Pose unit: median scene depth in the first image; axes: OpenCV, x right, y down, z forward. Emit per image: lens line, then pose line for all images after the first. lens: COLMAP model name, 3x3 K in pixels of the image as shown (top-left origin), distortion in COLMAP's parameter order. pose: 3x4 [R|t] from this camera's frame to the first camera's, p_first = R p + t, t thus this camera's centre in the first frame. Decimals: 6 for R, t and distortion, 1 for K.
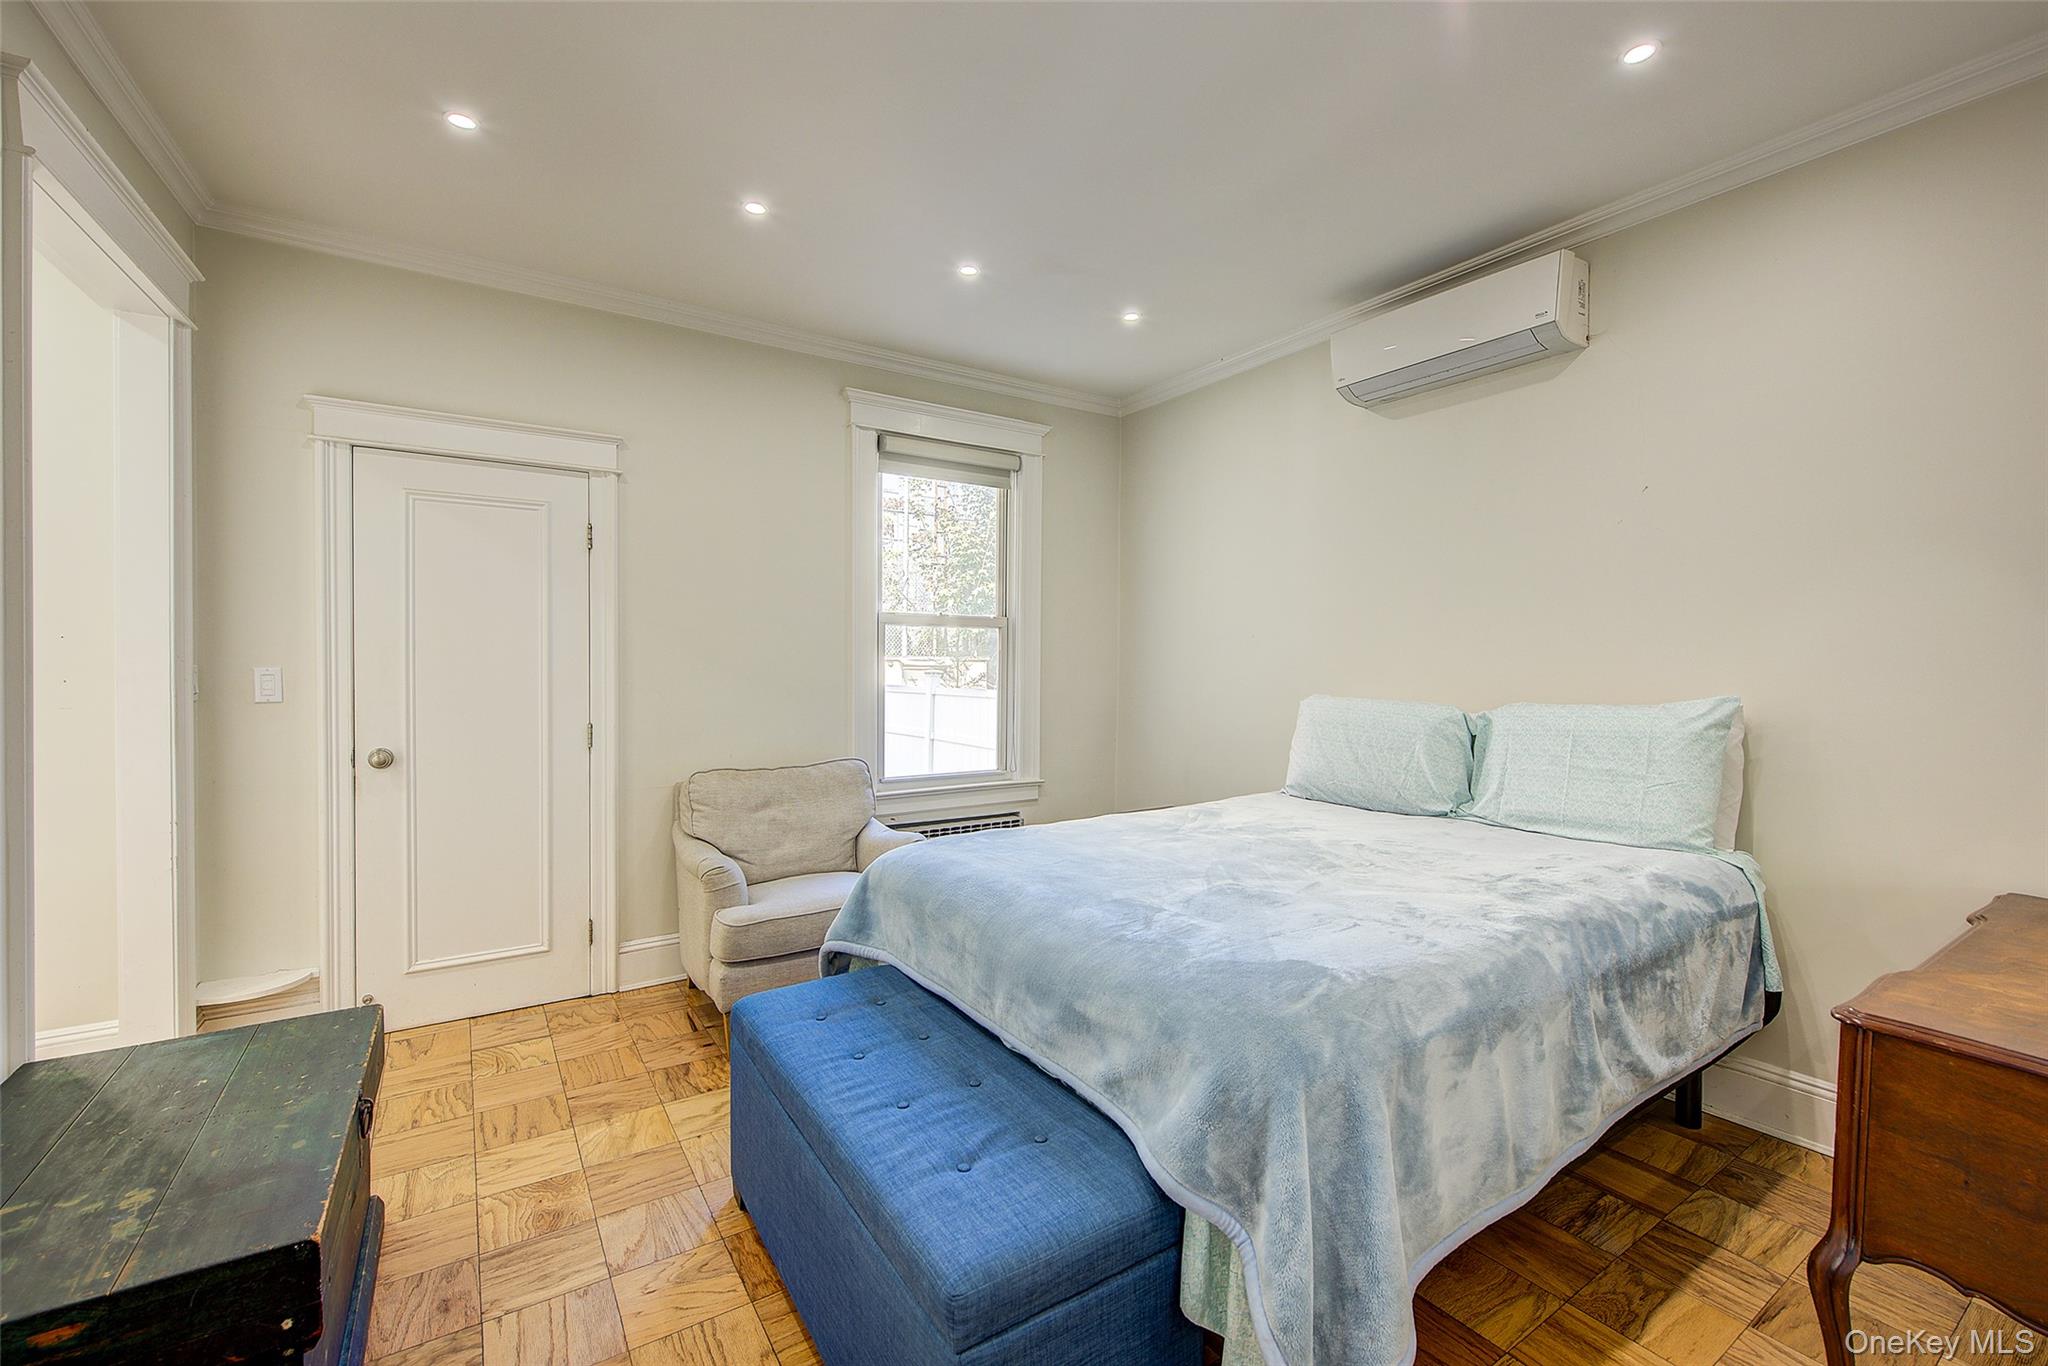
lens RADIAL K [[863.4, 0, 1012.3], [0, 863.4, 685.8], [0, 0, 1]] dist [-0.000478, -0.000061]
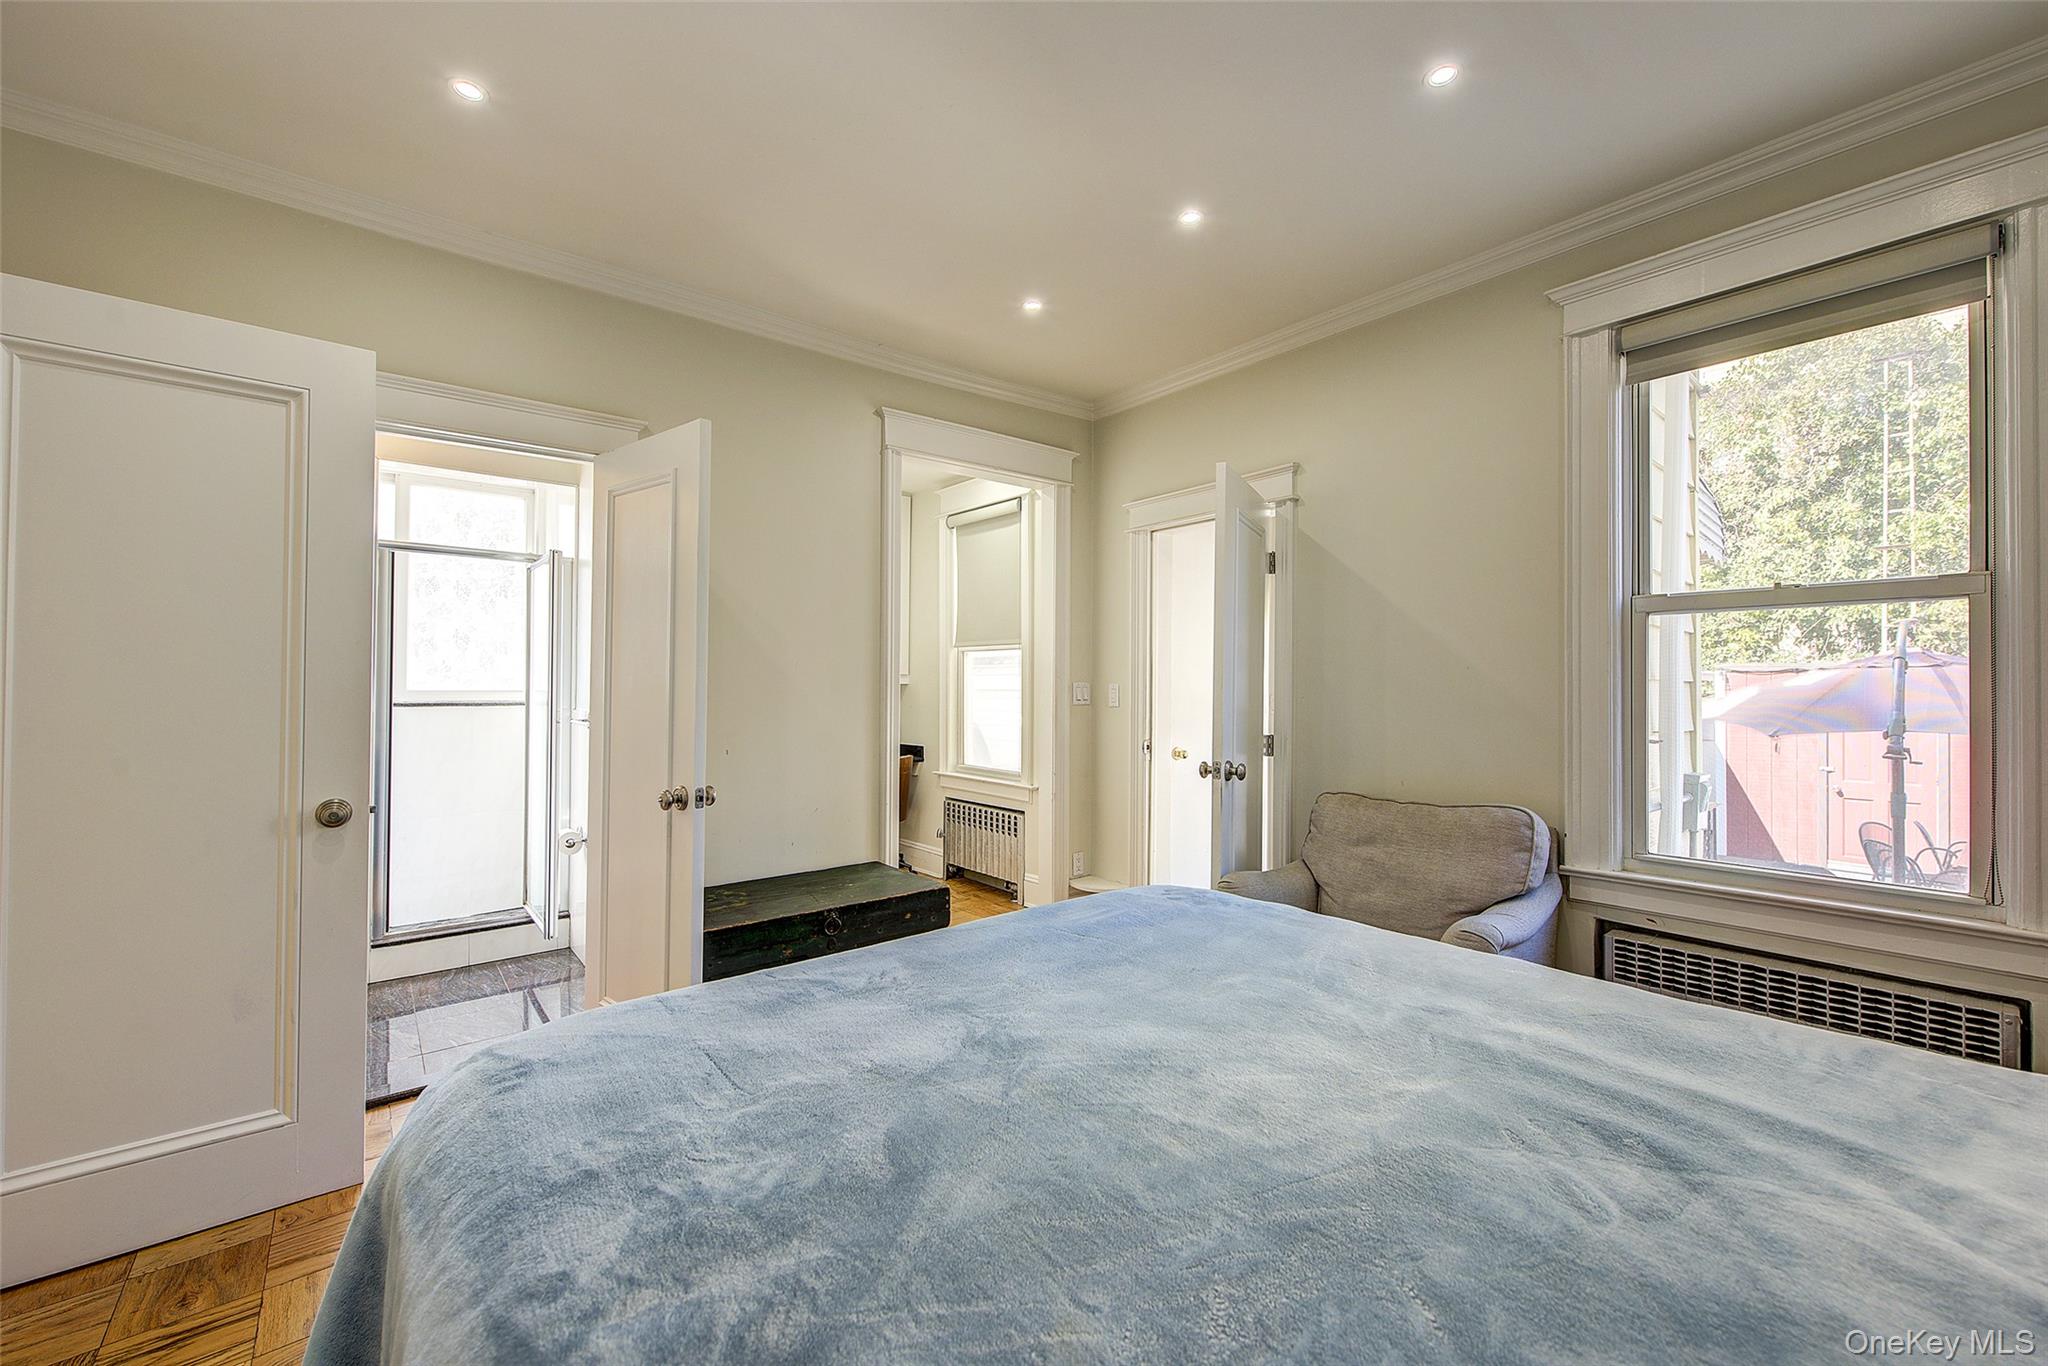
lens RADIAL K [[804.0, 0, 1024.0], [0, 804.0, 683.0], [0, 0, 1]] dist [-0.000877, -0.000107]
pose [[0.113142, -0.010716, -0.993521, 0.389294], [-0.024148, 0.999617, -0.013532, -0.000088], [0.993285, 0.025522, 0.112839, 0.465044]]
